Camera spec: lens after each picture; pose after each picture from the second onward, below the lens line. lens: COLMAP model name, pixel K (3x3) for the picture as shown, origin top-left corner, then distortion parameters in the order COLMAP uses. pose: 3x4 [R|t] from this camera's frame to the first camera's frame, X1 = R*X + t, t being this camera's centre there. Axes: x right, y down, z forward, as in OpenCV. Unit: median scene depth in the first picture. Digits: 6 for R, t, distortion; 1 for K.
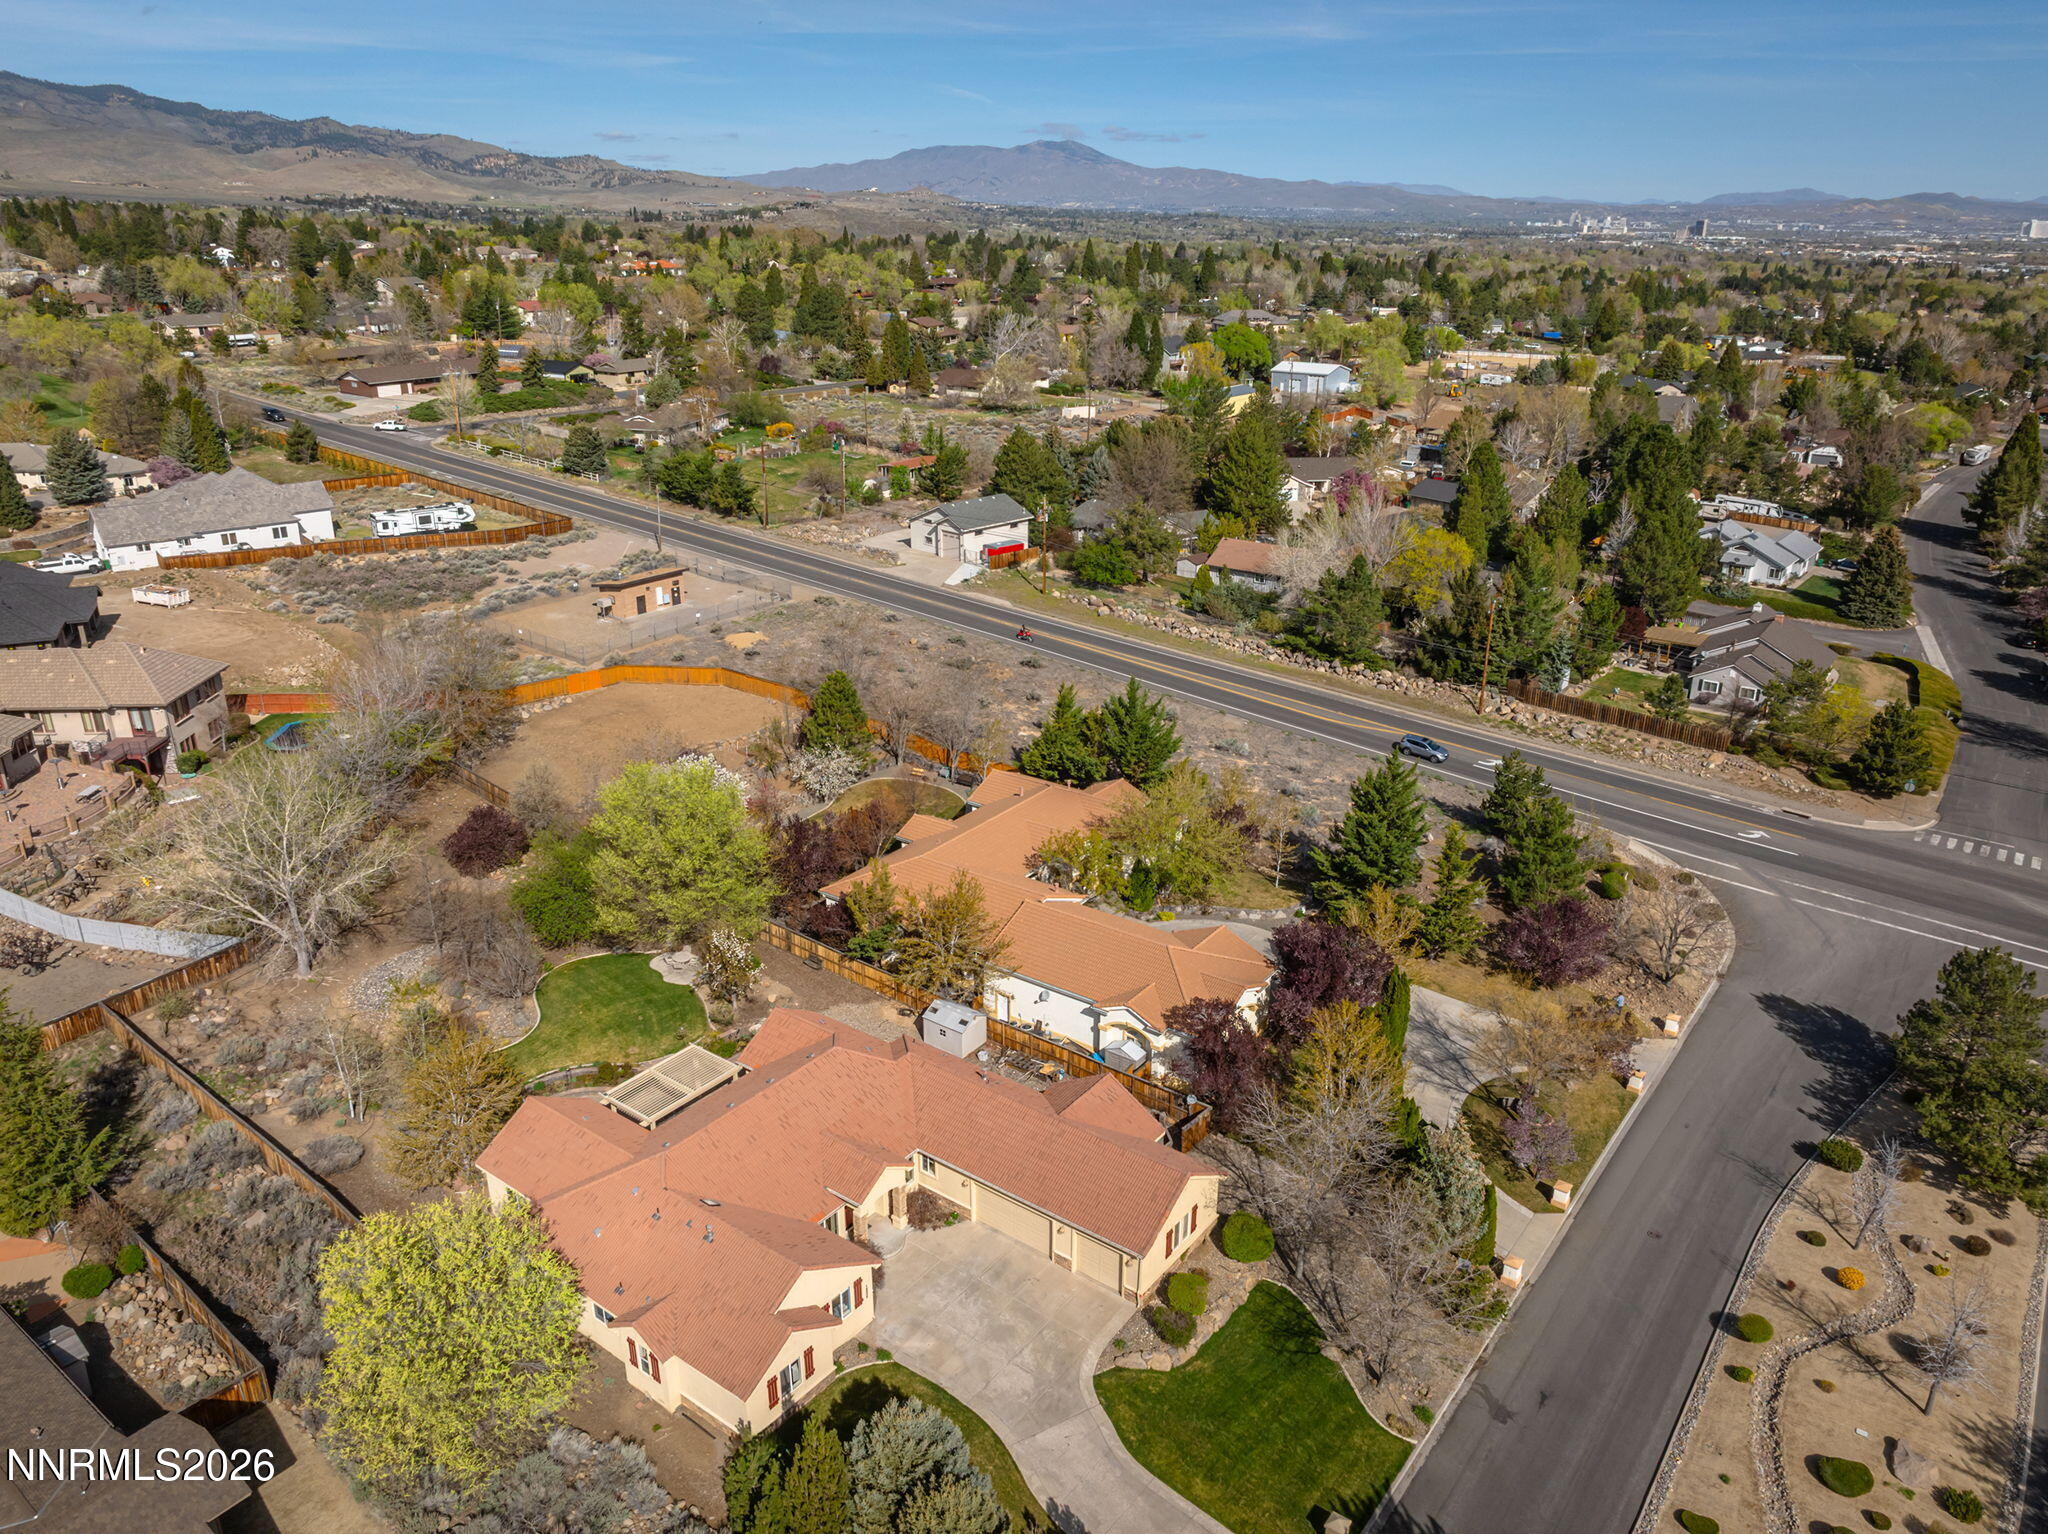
lens RADIAL K [[1431.5, 0, 1027.9], [0, 1431.5, 760.5], [0, 0, 1]] dist [-0.029723, 0.010142]
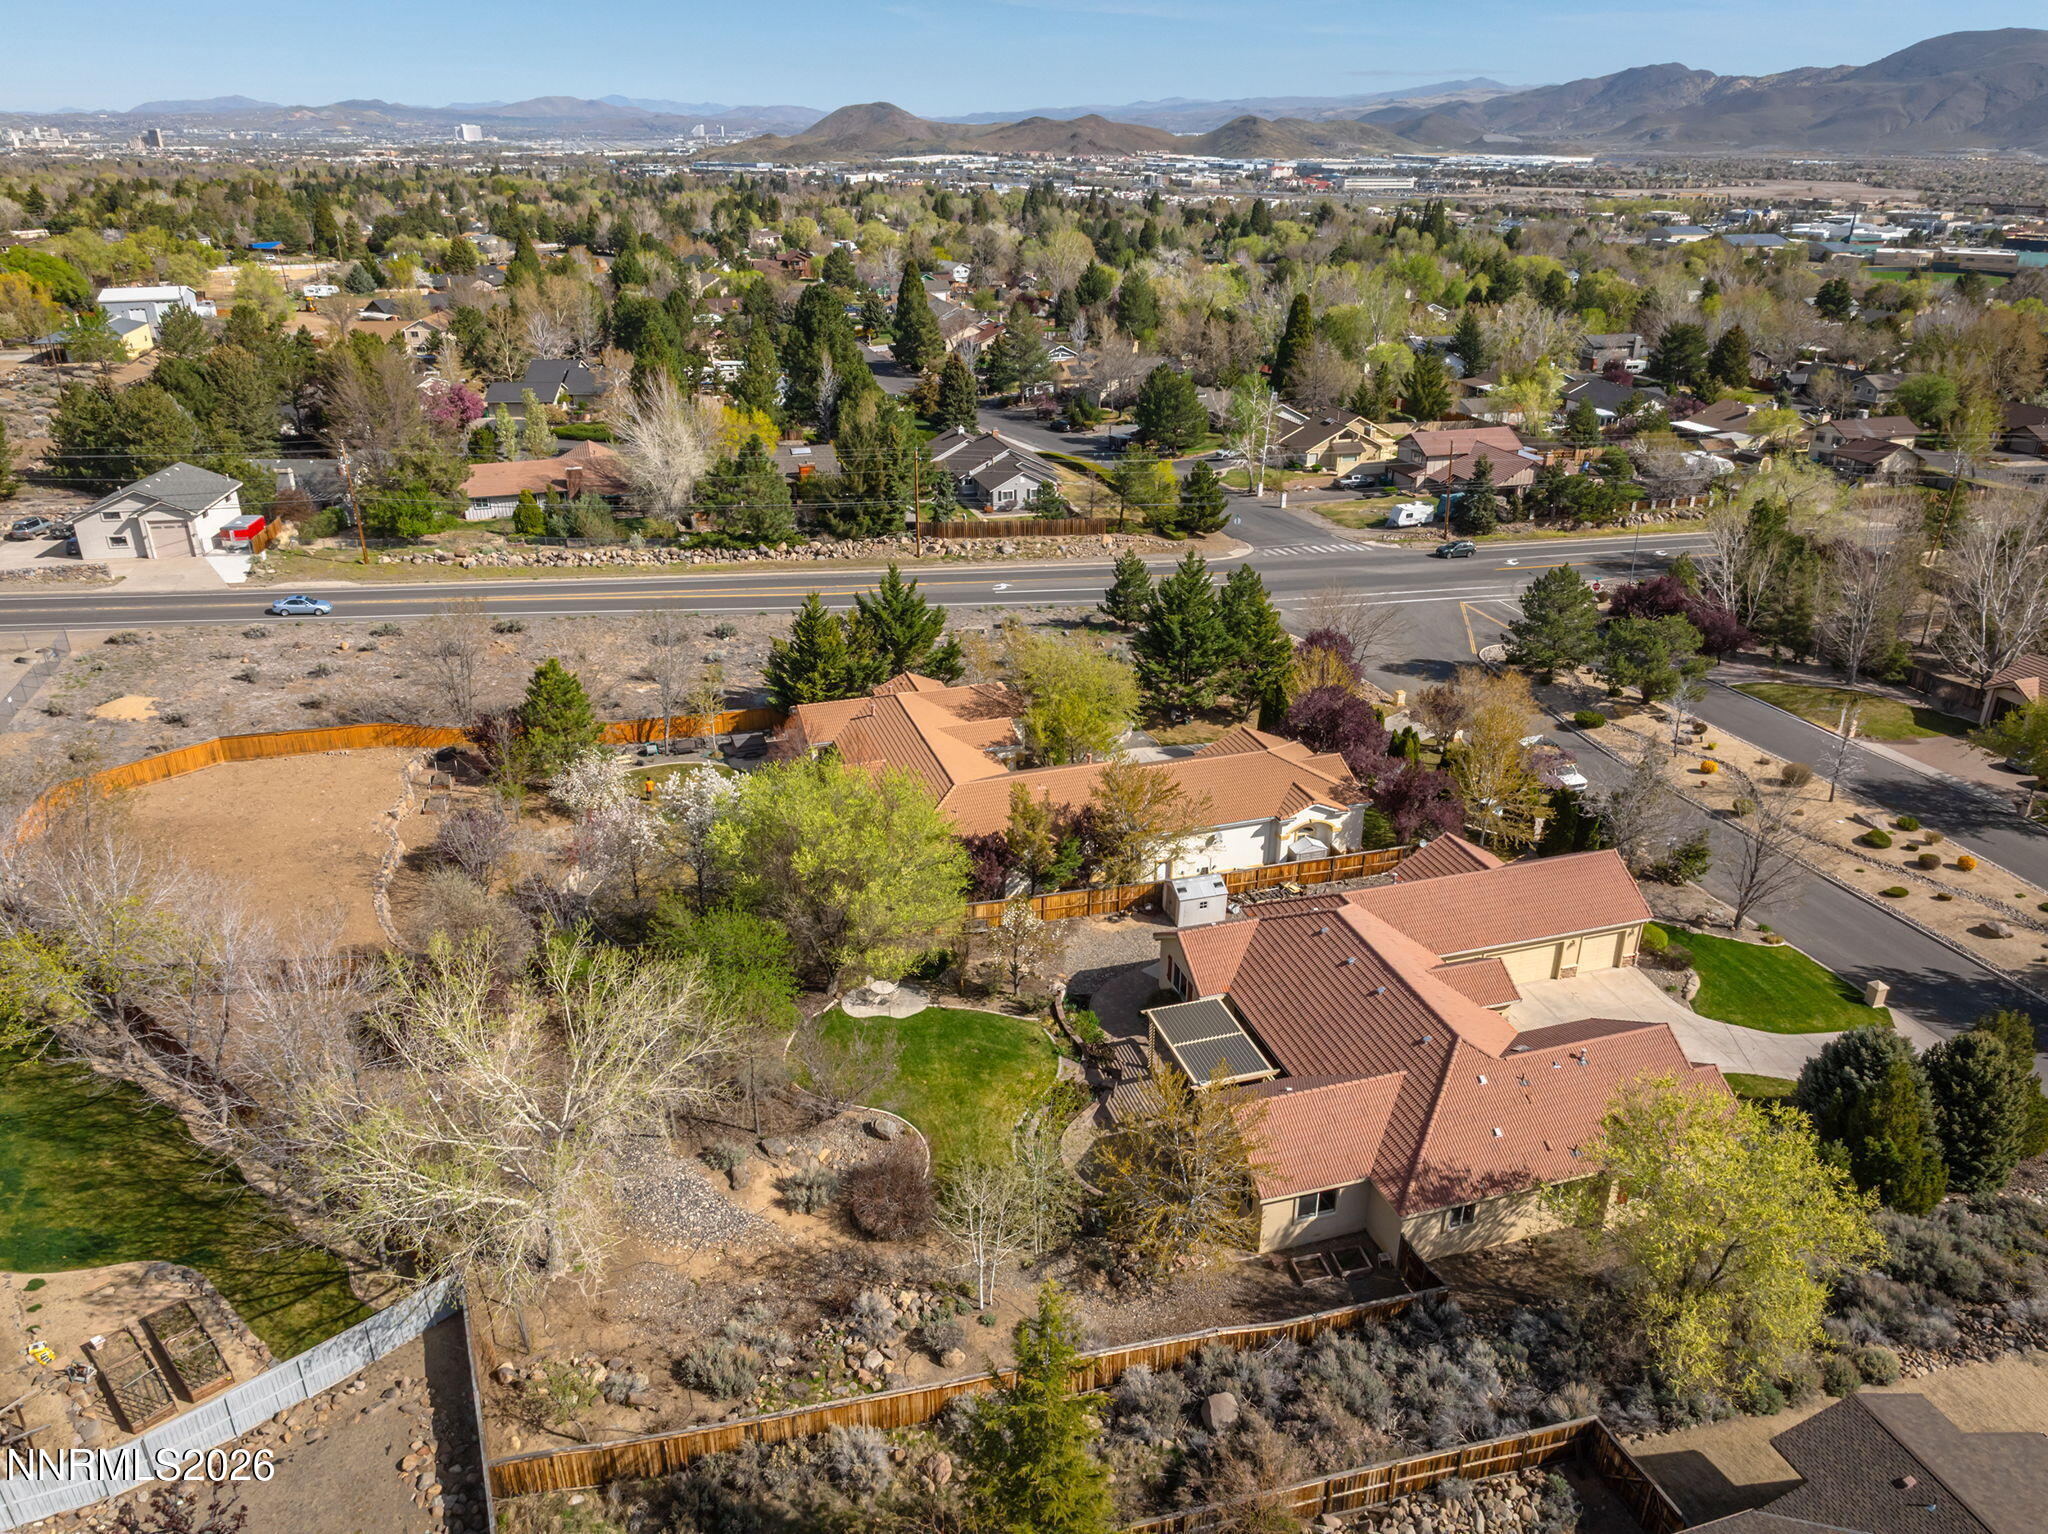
lens RADIAL K [[1431.5, 0, 1028.2], [0, 1431.5, 774.3], [0, 0, 1]] dist [-0.029723, 0.010142]
pose [[0.594518, -0.336832, 0.730132, -0.437601], [0.289169, 0.936844, 0.196735, -0.063229], [-0.750287, 0.094169, 0.654372, 0.244152]]
